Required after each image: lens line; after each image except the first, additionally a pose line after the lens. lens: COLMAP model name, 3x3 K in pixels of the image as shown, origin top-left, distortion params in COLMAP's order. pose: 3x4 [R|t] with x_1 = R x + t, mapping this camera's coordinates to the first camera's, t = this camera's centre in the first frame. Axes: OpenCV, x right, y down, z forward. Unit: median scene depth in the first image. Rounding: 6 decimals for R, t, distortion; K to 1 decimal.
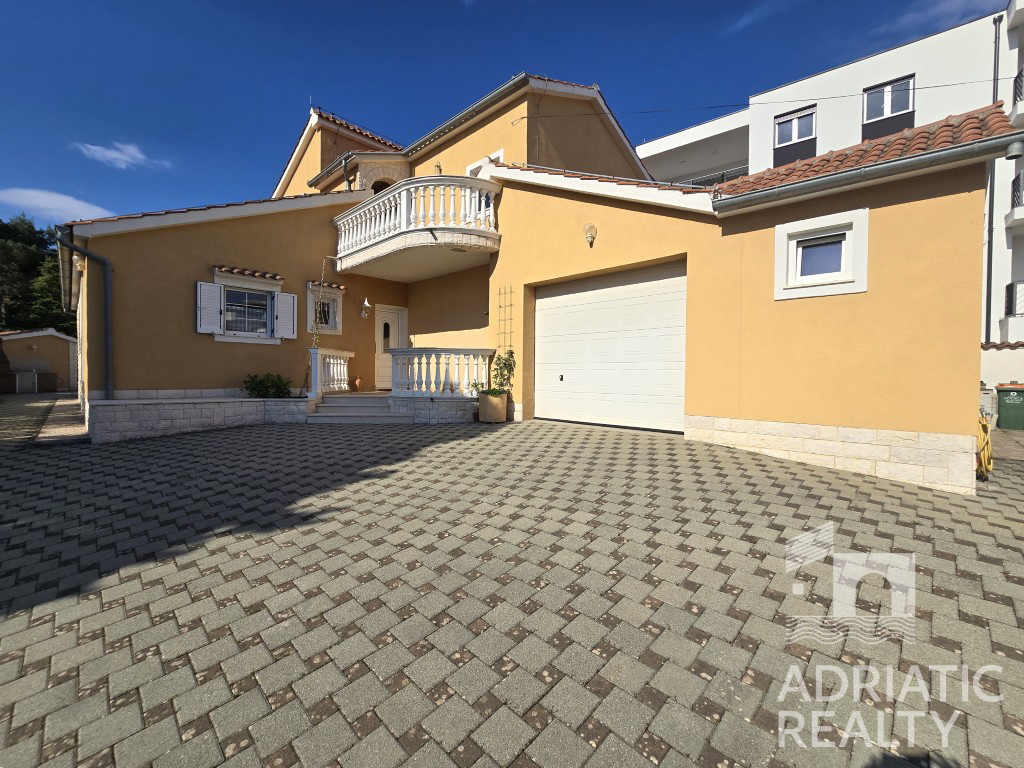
lens RADIAL K [[426.6, 0, 507.6], [0, 426.6, 381.9], [0, 0, 1]] dist [-0.009311, -0.000047]
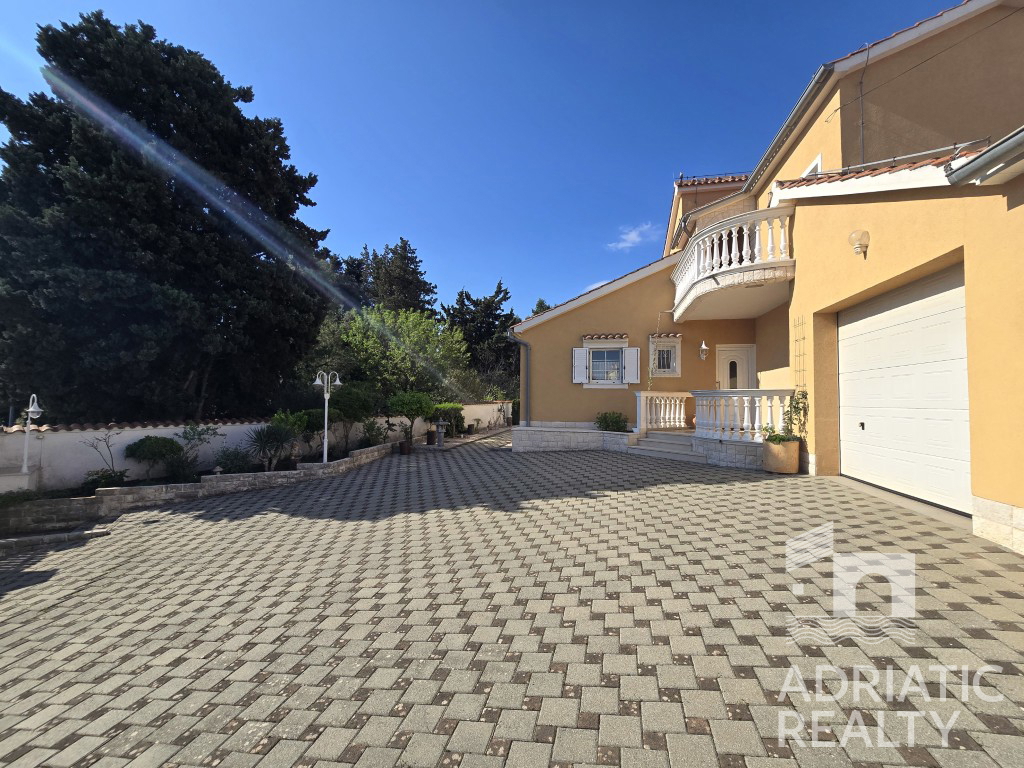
lens RADIAL K [[426.6, 0, 507.6], [0, 426.6, 381.9], [0, 0, 1]] dist [-0.009311, -0.000047]
pose [[0.524031, -0.040508, -0.850736, 0.414083], [-0.022356, 0.997870, -0.061284, -0.026237], [0.851406, 0.051134, 0.522009, 0.048277]]
